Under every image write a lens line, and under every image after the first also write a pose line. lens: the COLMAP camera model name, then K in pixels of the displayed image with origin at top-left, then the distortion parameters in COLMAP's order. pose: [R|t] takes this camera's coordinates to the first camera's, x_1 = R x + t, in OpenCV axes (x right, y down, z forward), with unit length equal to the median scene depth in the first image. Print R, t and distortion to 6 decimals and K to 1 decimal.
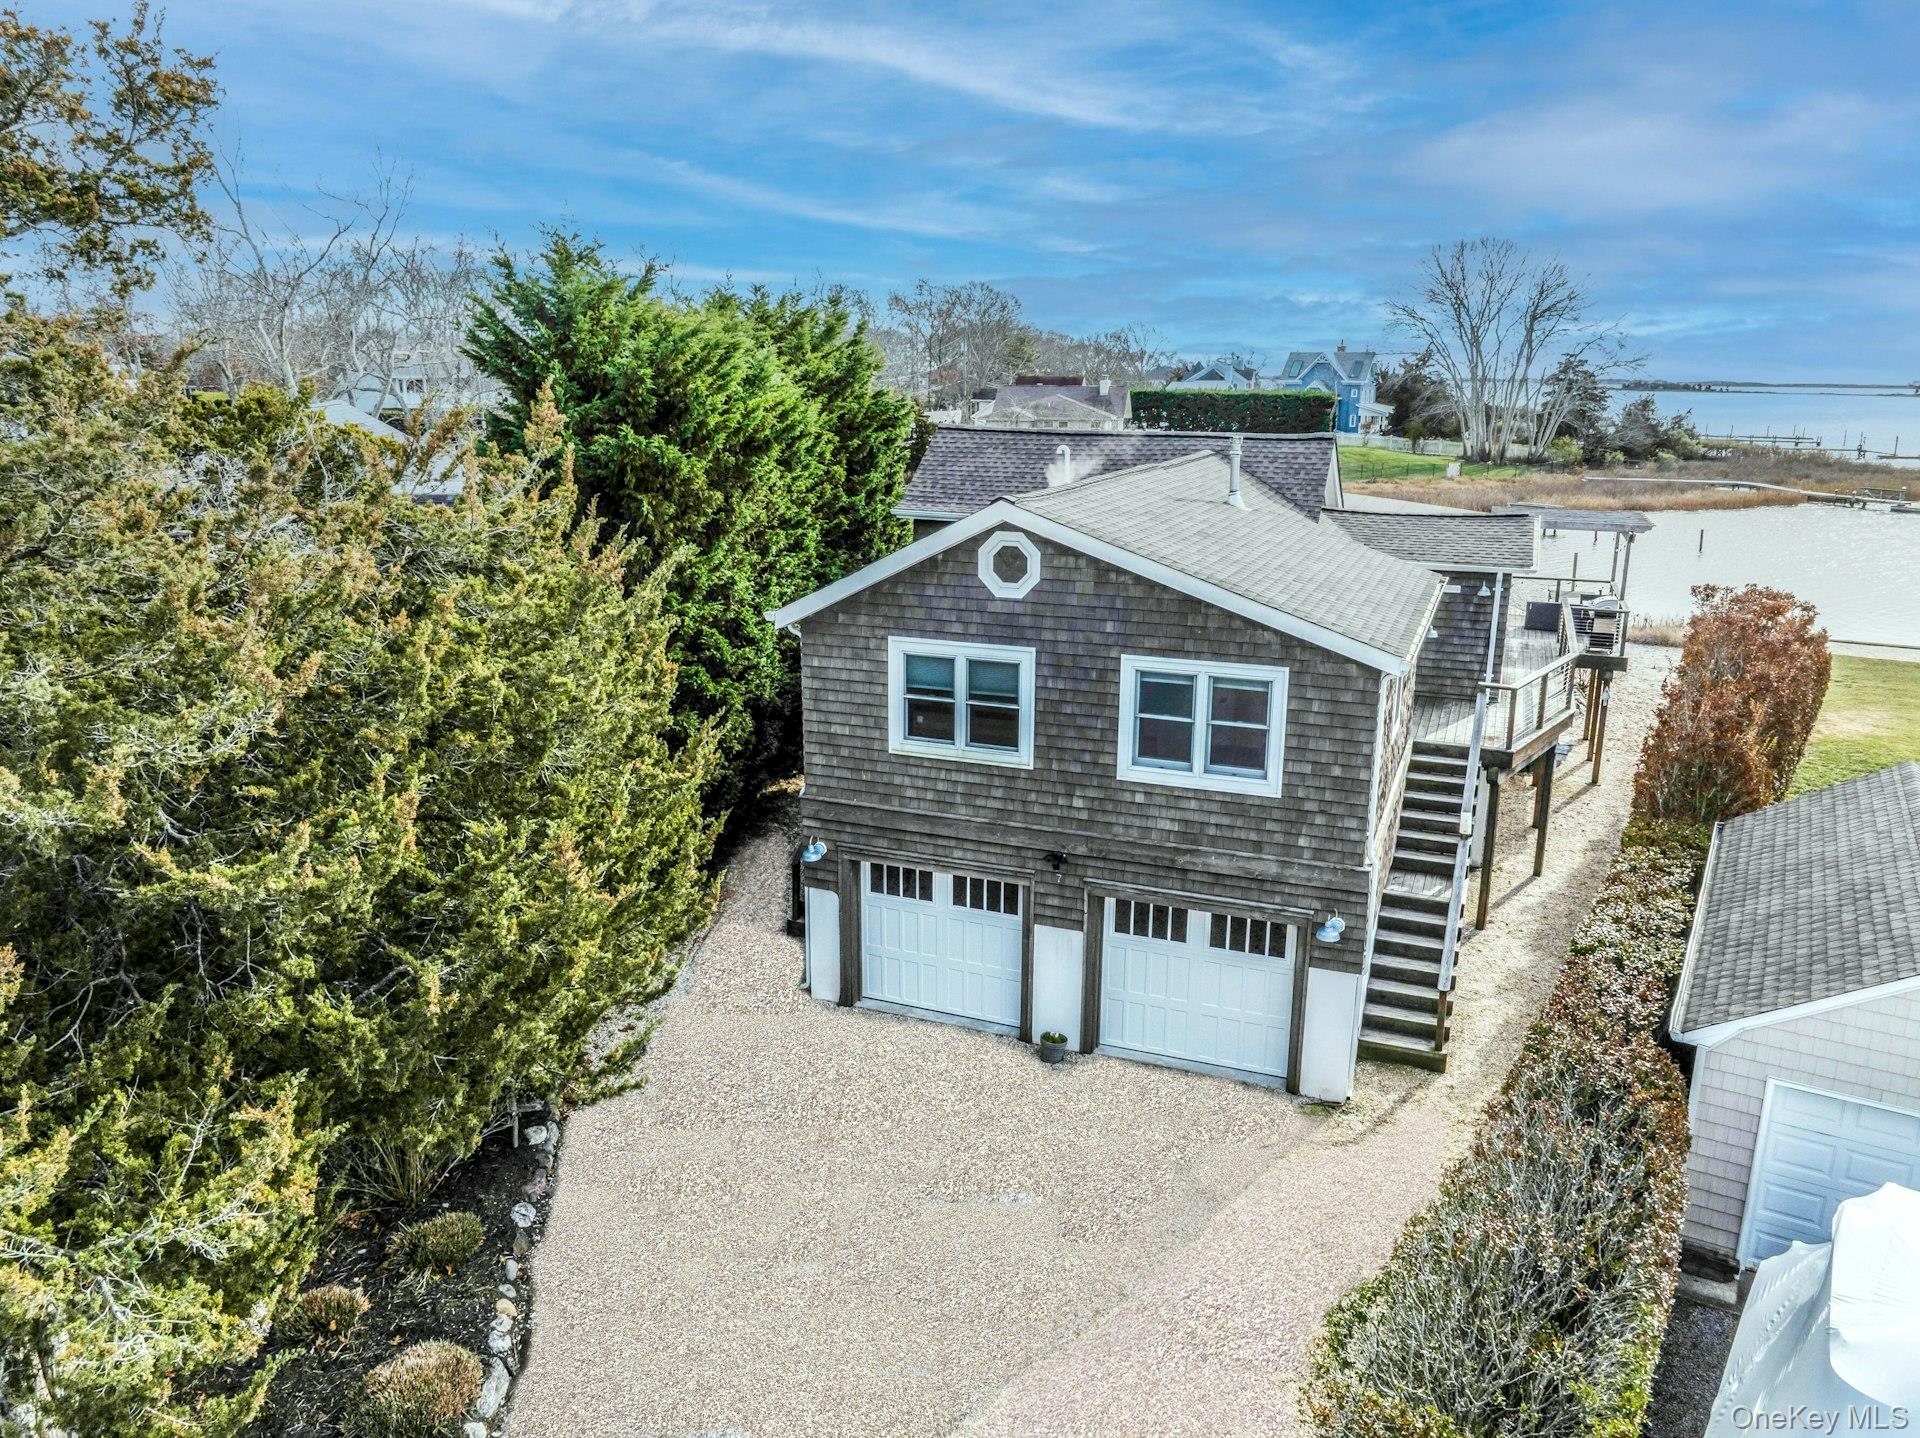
lens RADIAL K [[1356.0, 0, 960.0], [0, 1356.0, 719.0], [0, 0, 1]] dist [-0.035013, -0.001013]
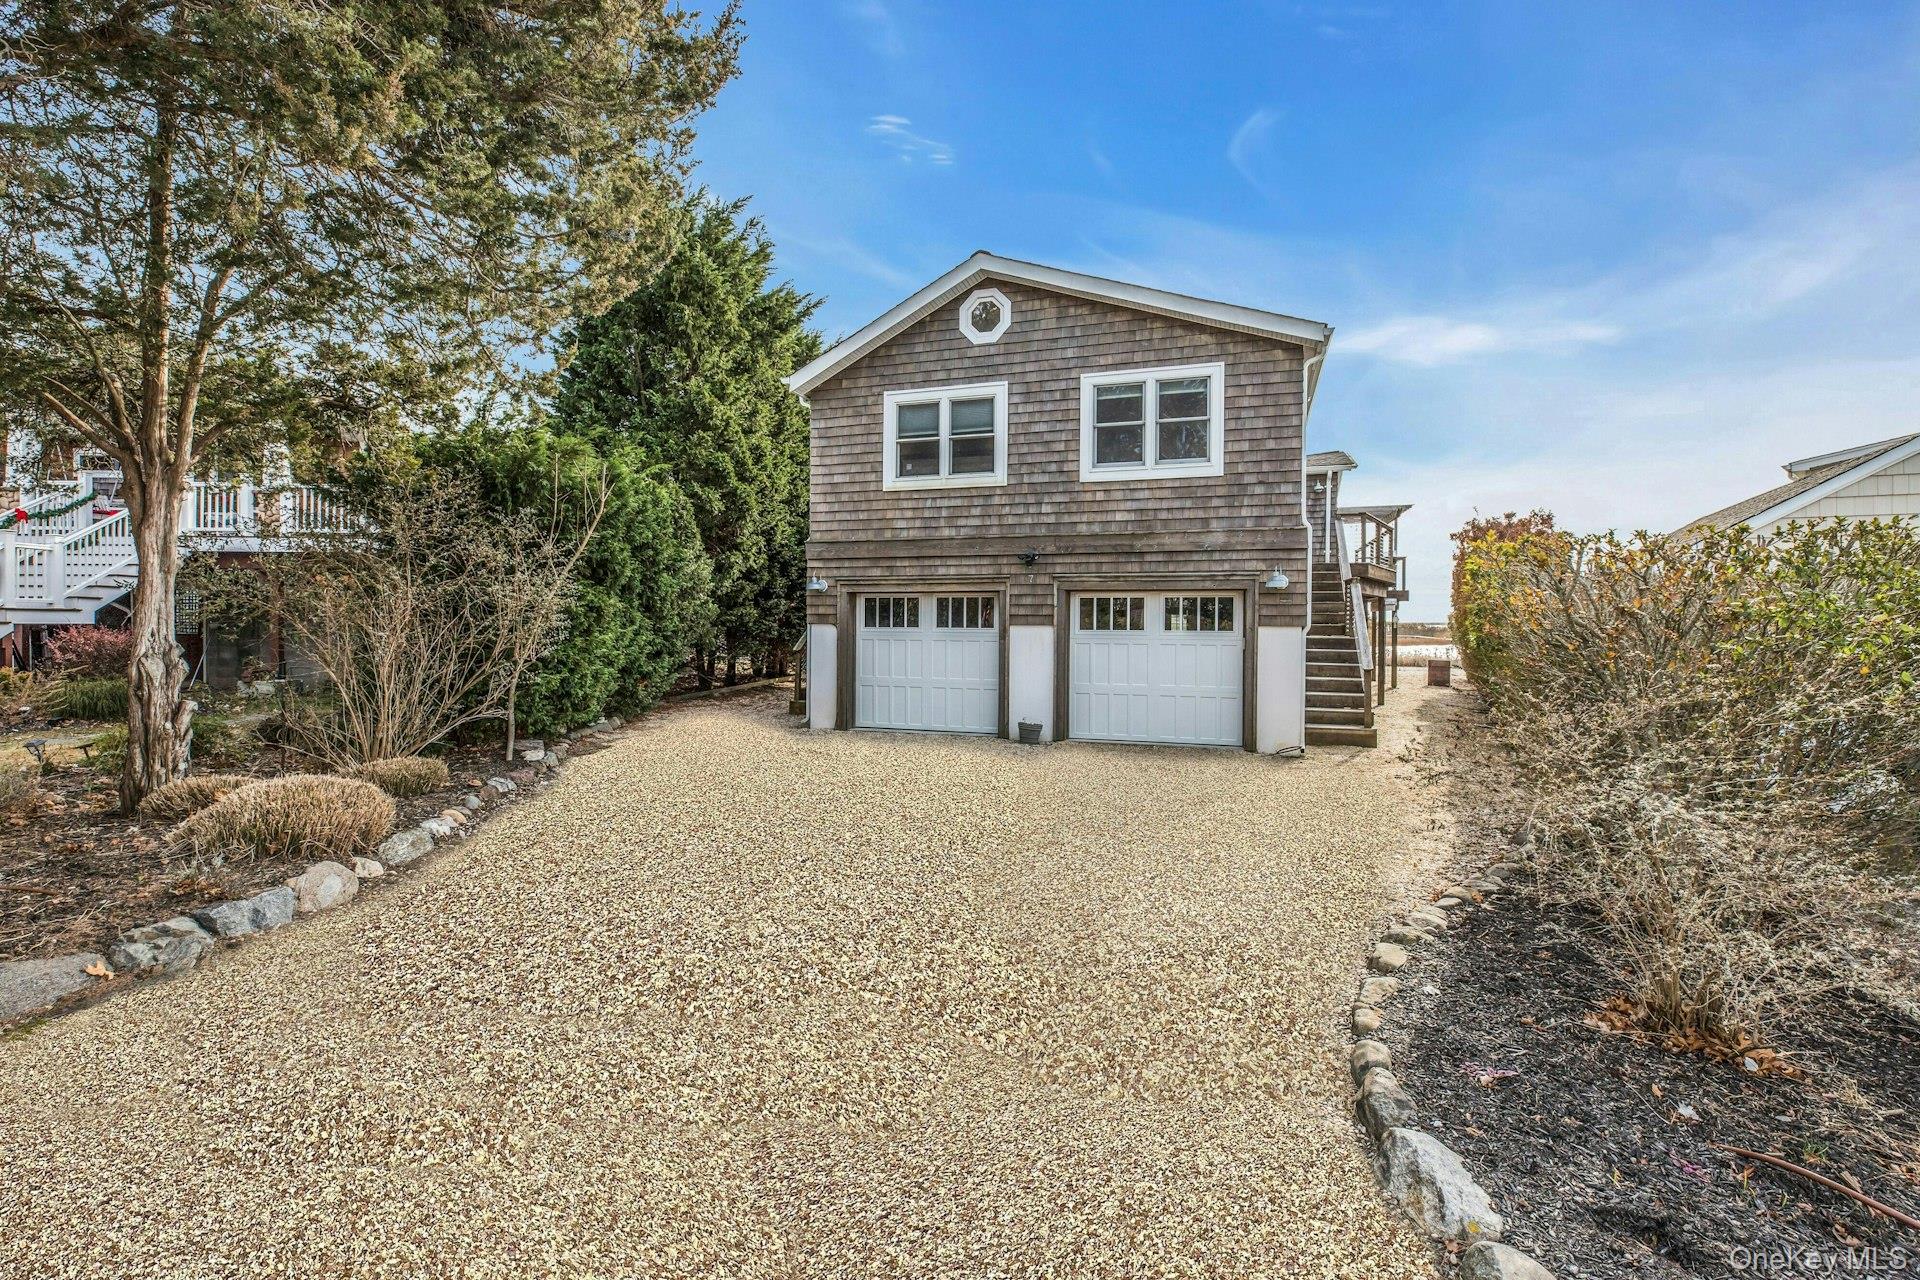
lens RADIAL K [[881.3, 0, 952.6], [0, 881.3, 643.7], [0, 0, 1]] dist [0.000637, -0.000125]
pose [[0.997763, 0.000168, 0.066851, -0.045127], [0.015500, 0.972168, -0.233772, 0.351726], [-0.065029, 0.234285, 0.969990, 0.289330]]
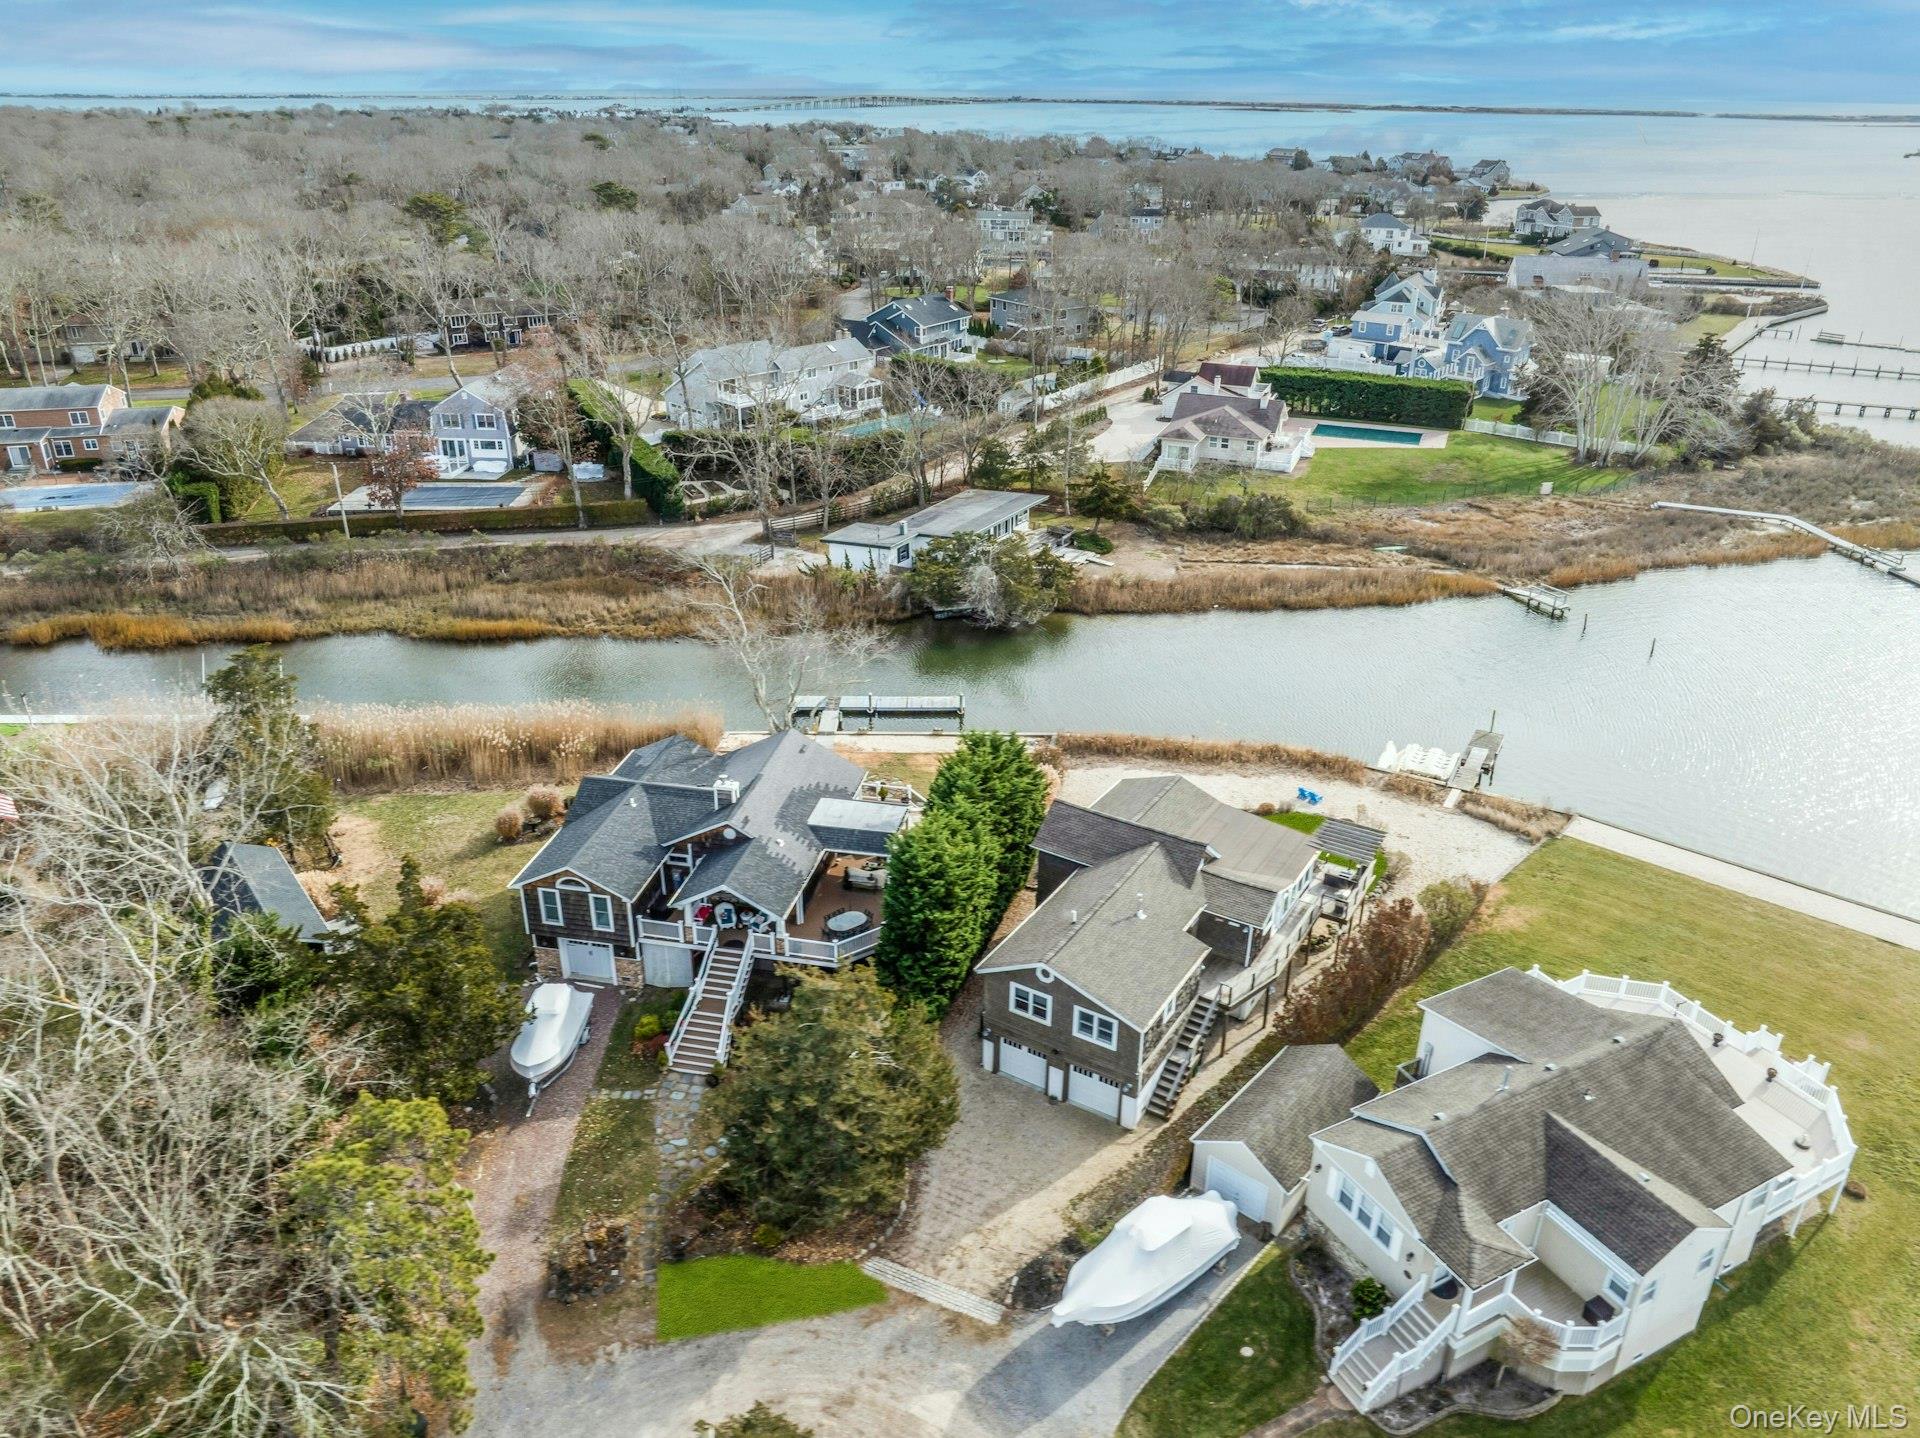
lens RADIAL K [[1370.1, 0, 962.7], [0, 1370.1, 689.9], [0, 0, 1]] dist [-0.037677, 0.001544]
pose [[0.986241, 0.071797, -0.148907, 0.287980], [-0.045177, 0.983530, 0.175006, -1.385472], [0.159019, -0.165871, 0.973242, -2.234742]]
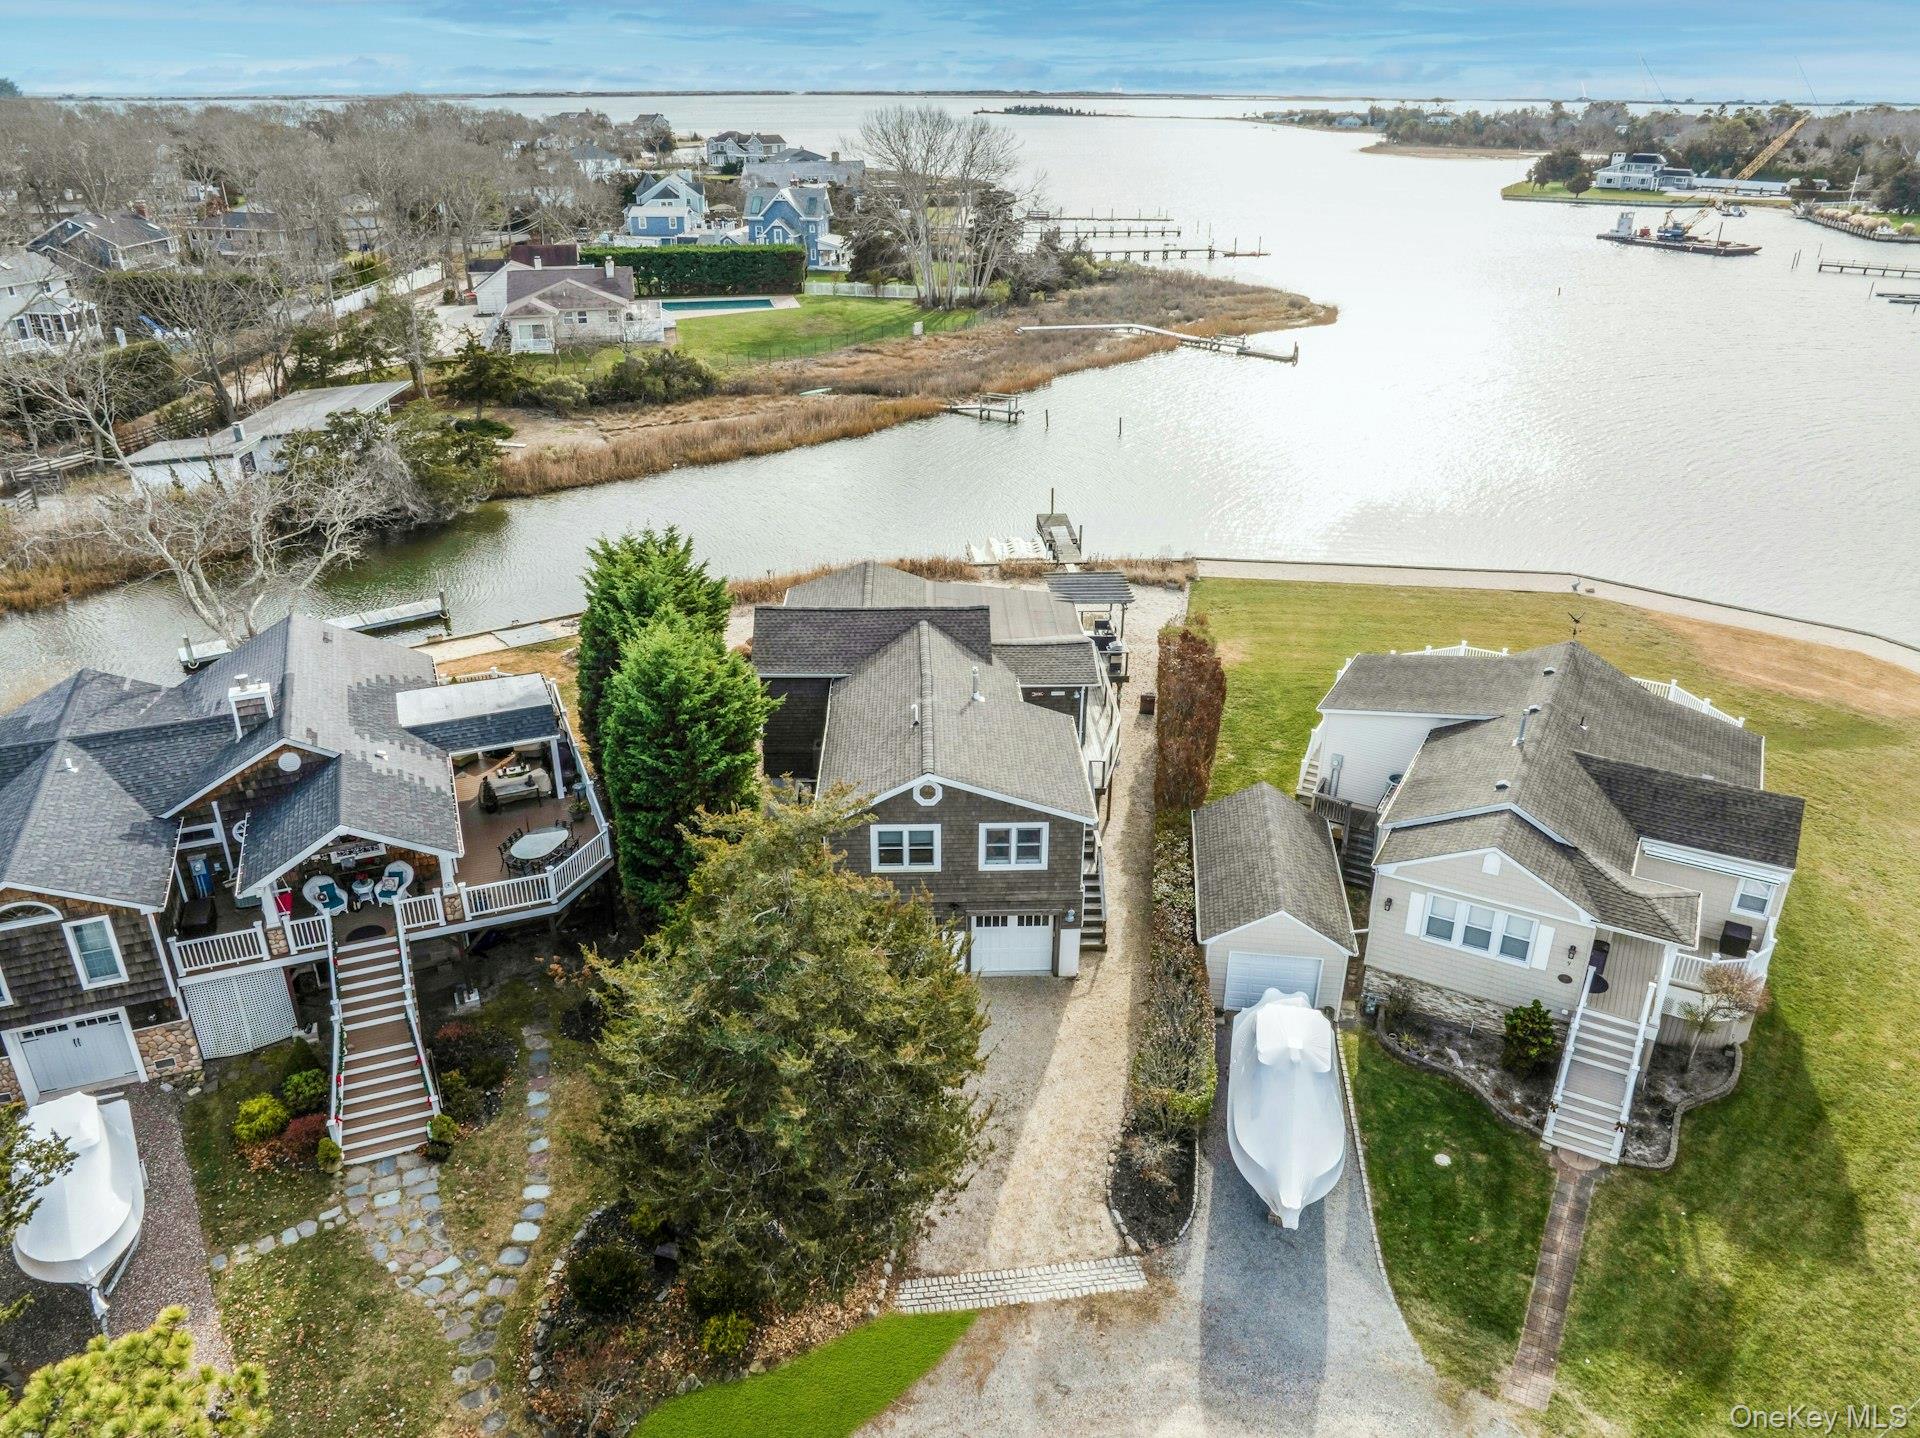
lens RADIAL K [[1356.0, 0, 960.0], [0, 1356.0, 719.0], [0, 0, 1]] dist [-0.035013, -0.001013]
pose [[0.912275, -0.173946, 0.370807, -0.723701], [0.098815, 0.972067, 0.212888, -0.699433], [-0.397480, -0.157571, 0.903981, -1.047307]]
